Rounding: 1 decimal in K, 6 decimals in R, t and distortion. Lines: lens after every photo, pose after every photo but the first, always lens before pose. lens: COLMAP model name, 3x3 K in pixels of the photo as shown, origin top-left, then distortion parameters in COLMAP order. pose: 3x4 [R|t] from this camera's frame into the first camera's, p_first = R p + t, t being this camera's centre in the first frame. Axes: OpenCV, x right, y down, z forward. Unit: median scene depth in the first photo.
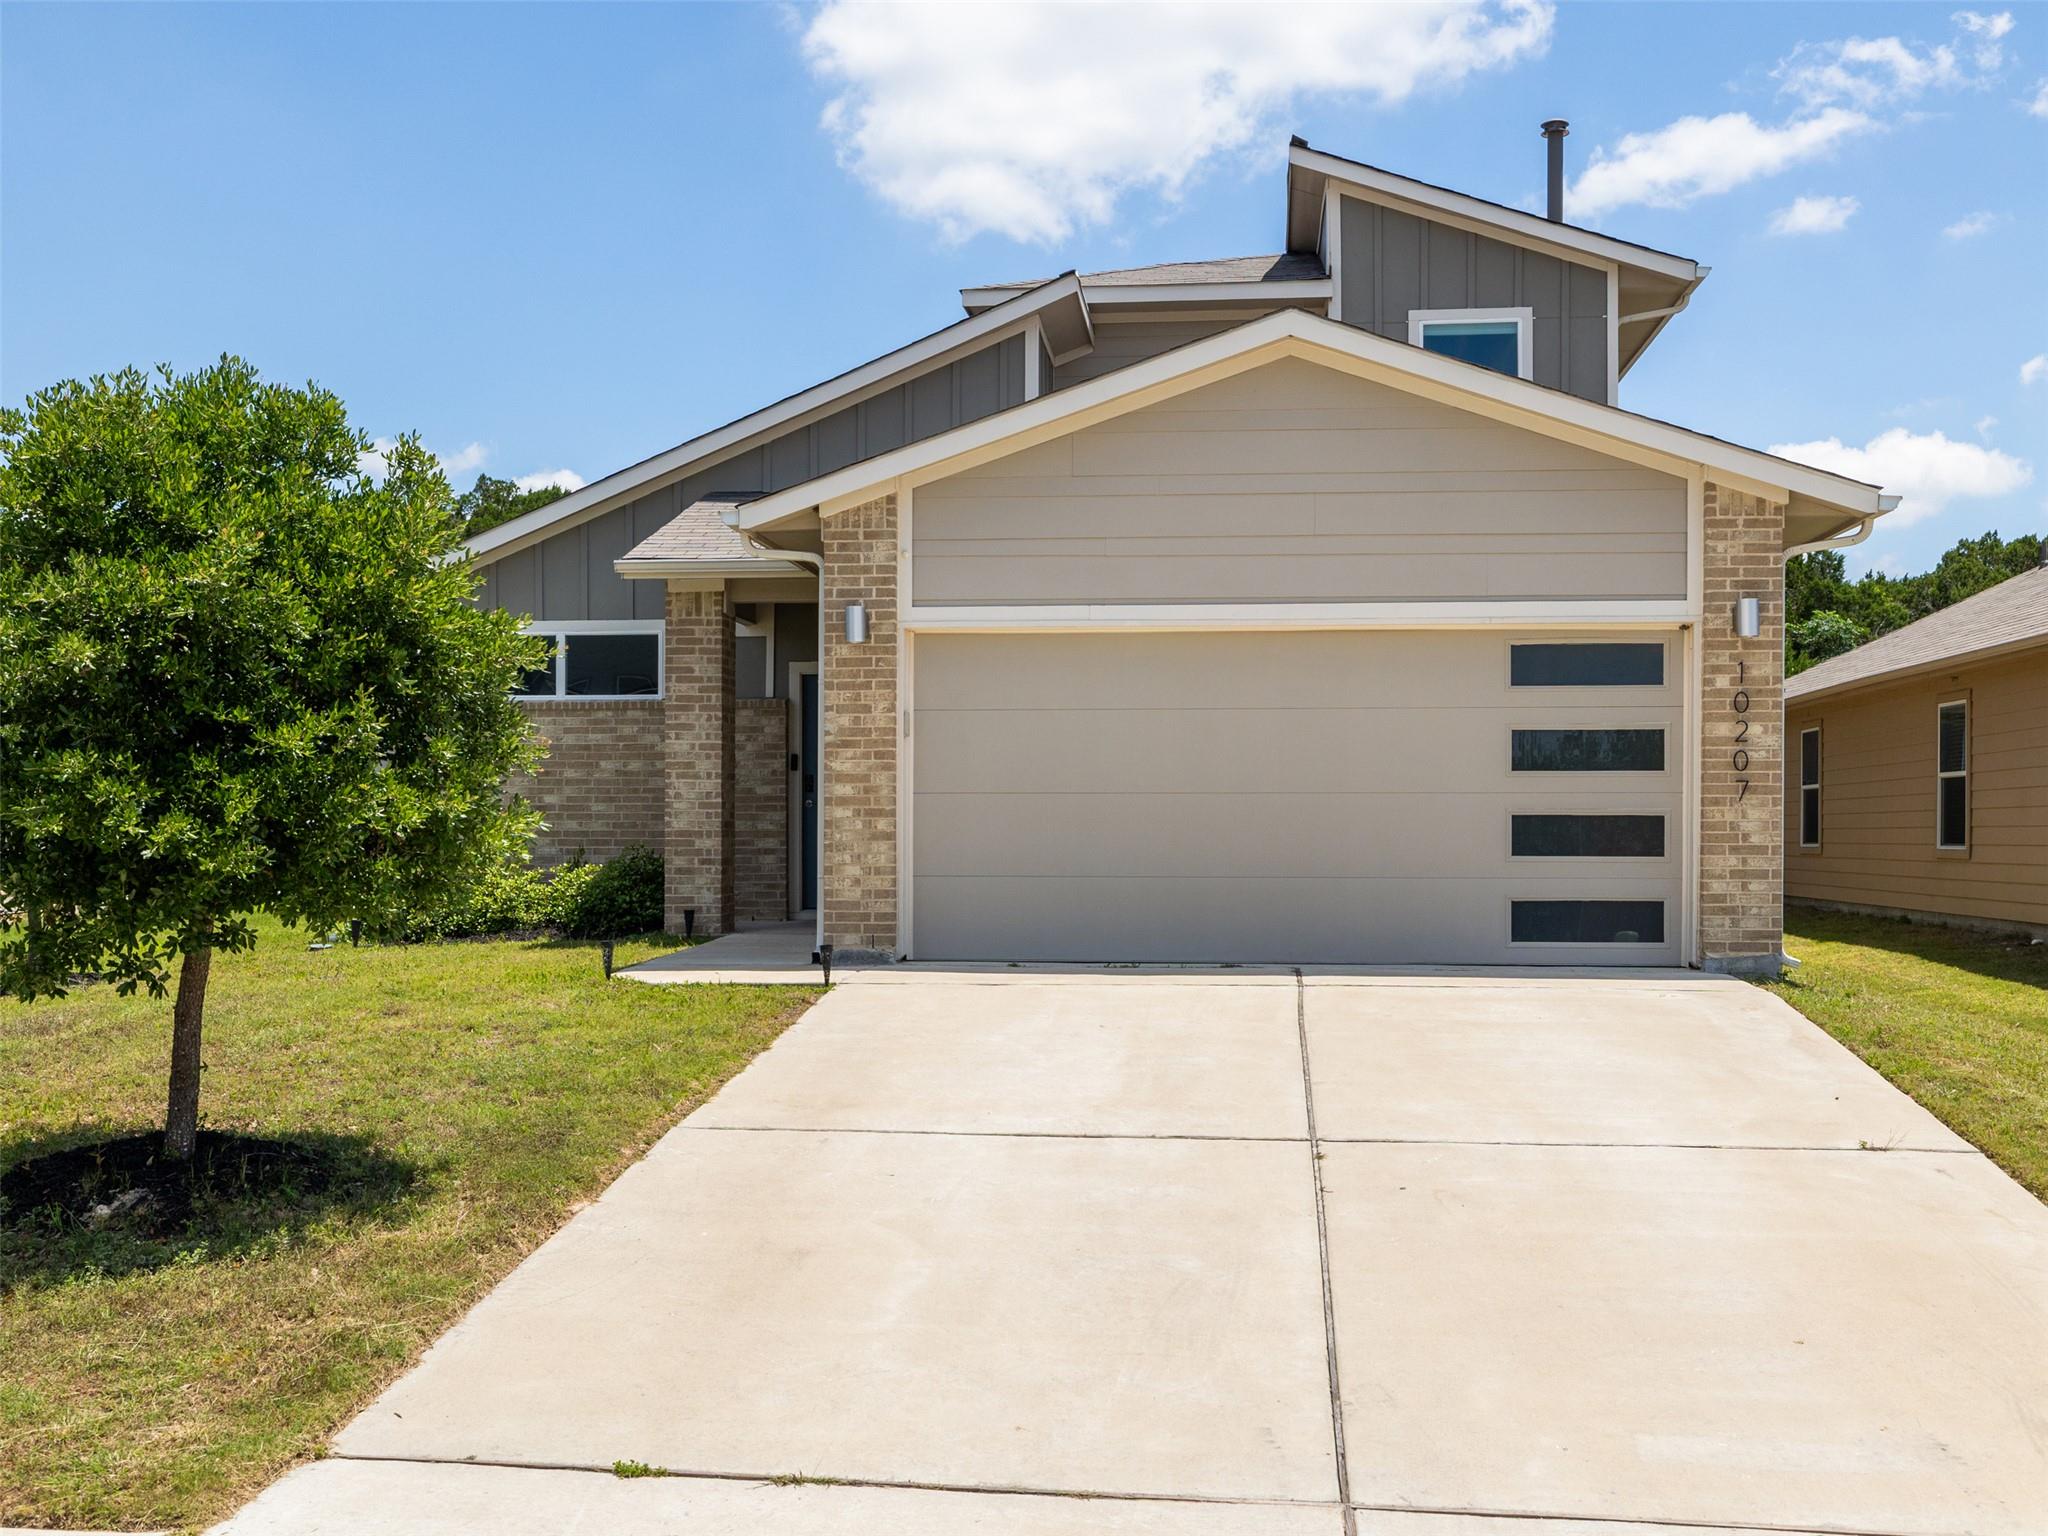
lens RADIAL K [[2137.7, 0, 1024.0], [0, 2137.7, 768.0], [0, 0, 1]] dist [0.005322, -0.007314]
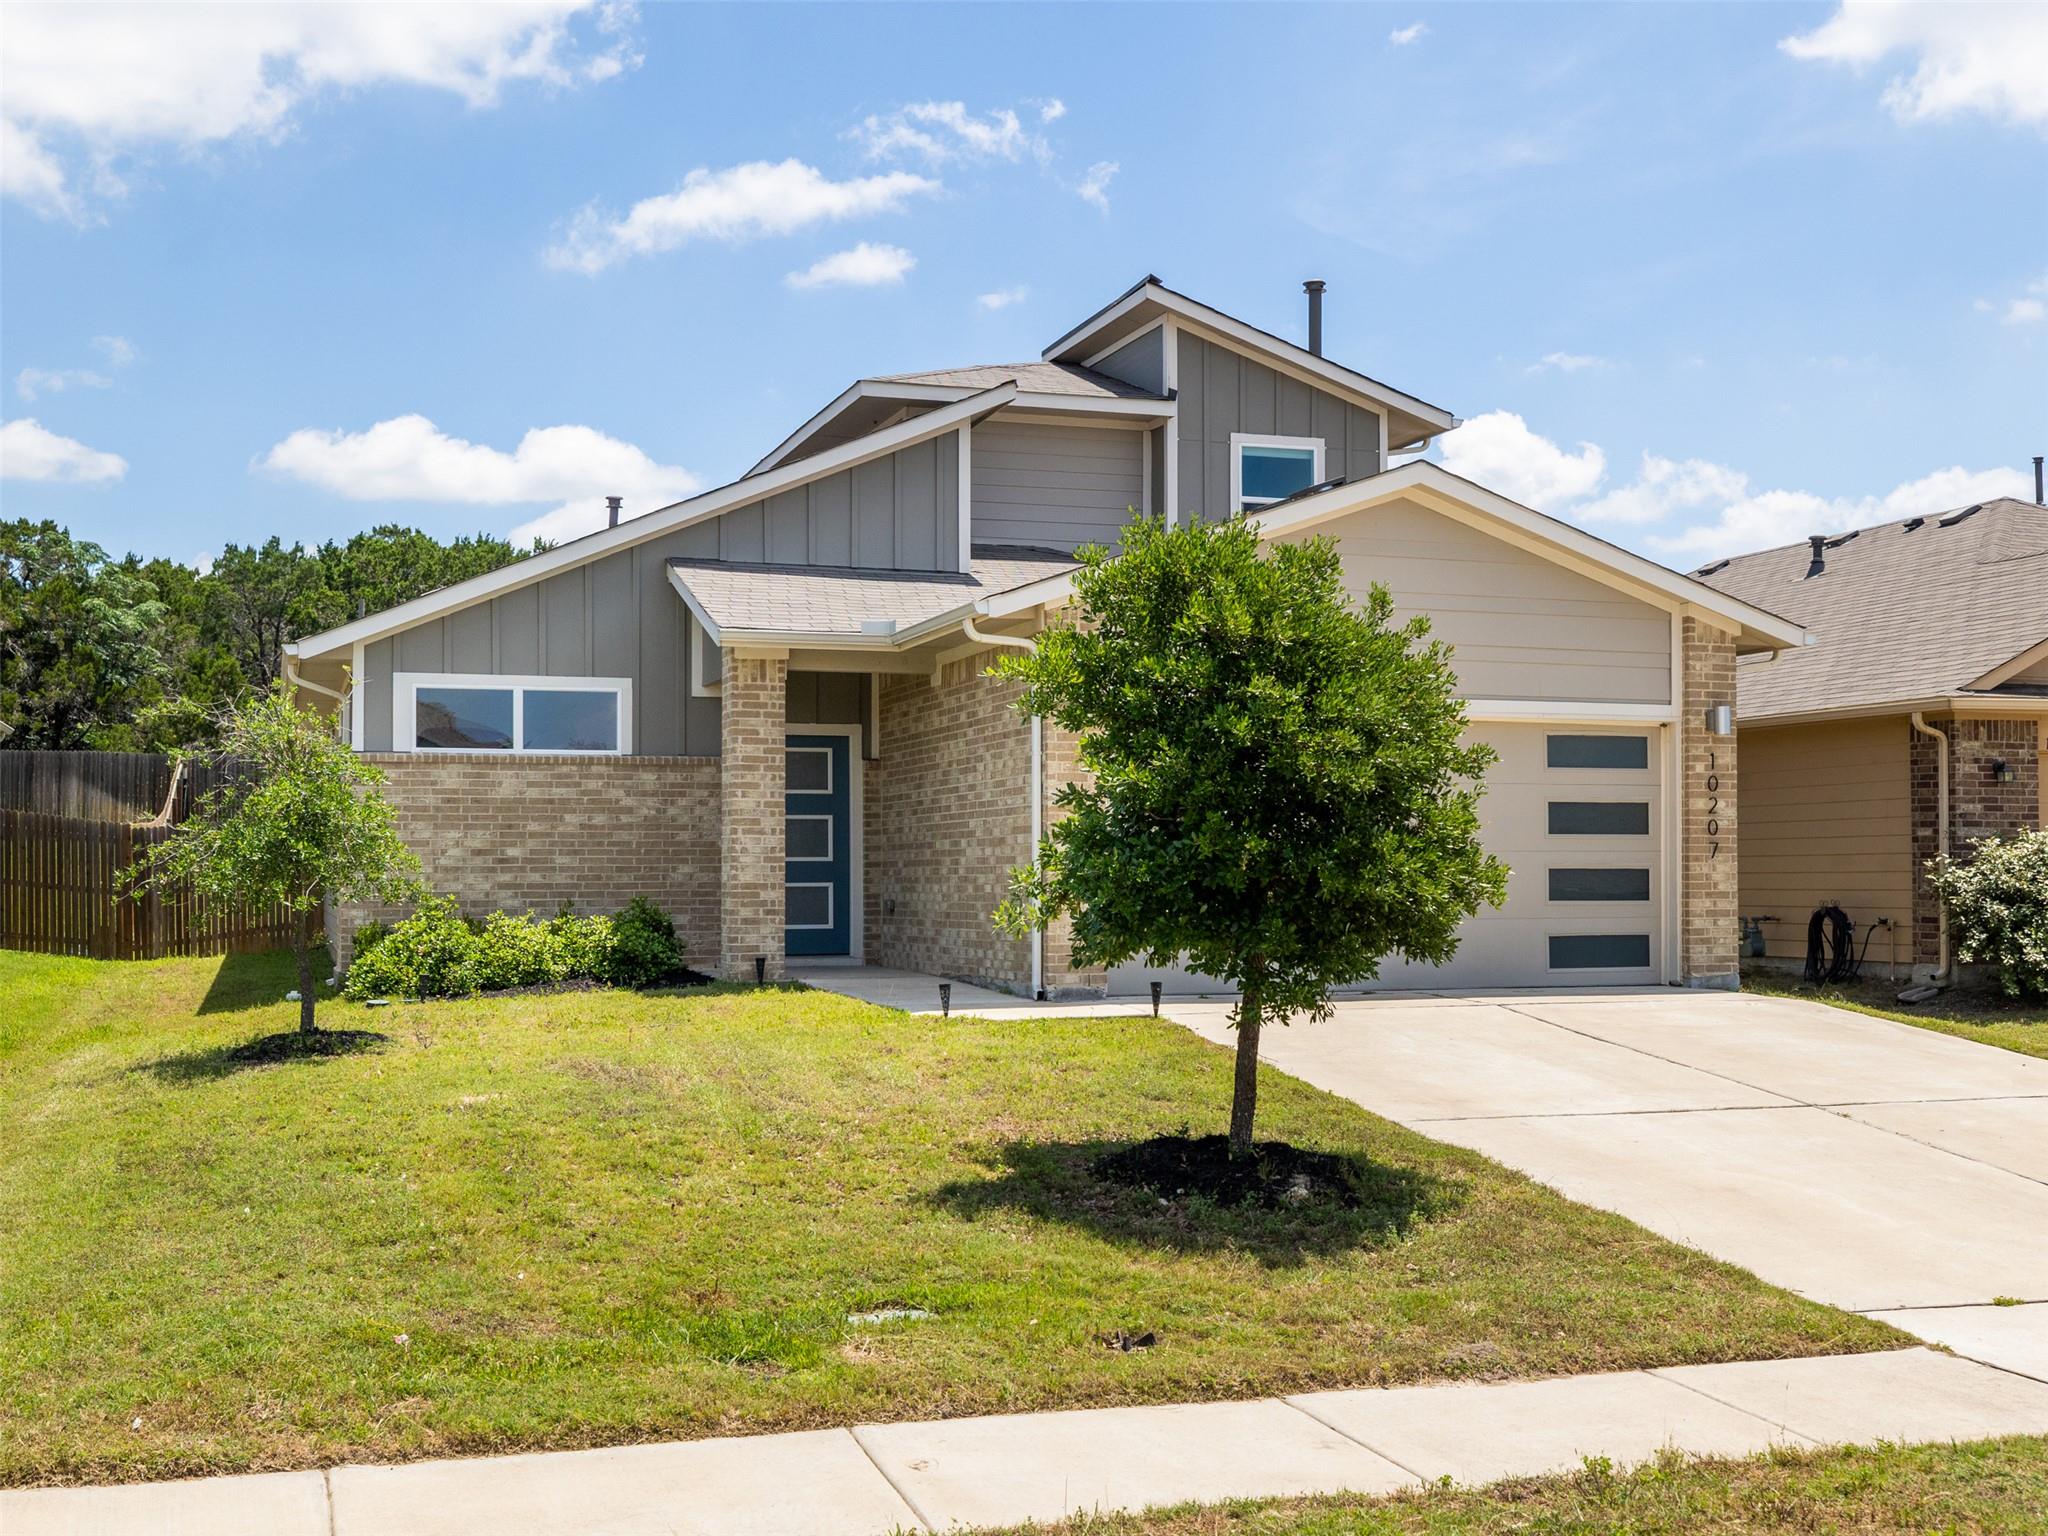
lens RADIAL K [[2219.0, 0, 1024.0], [0, 2219.0, 768.0], [0, 0, 1]] dist [0.009274, 0.013556]
pose [[0.910380, 0.016153, 0.413458, -0.492044], [-0.008898, 0.999771, -0.019466, -0.007722], [-0.413678, 0.014042, 0.910315, -0.061637]]
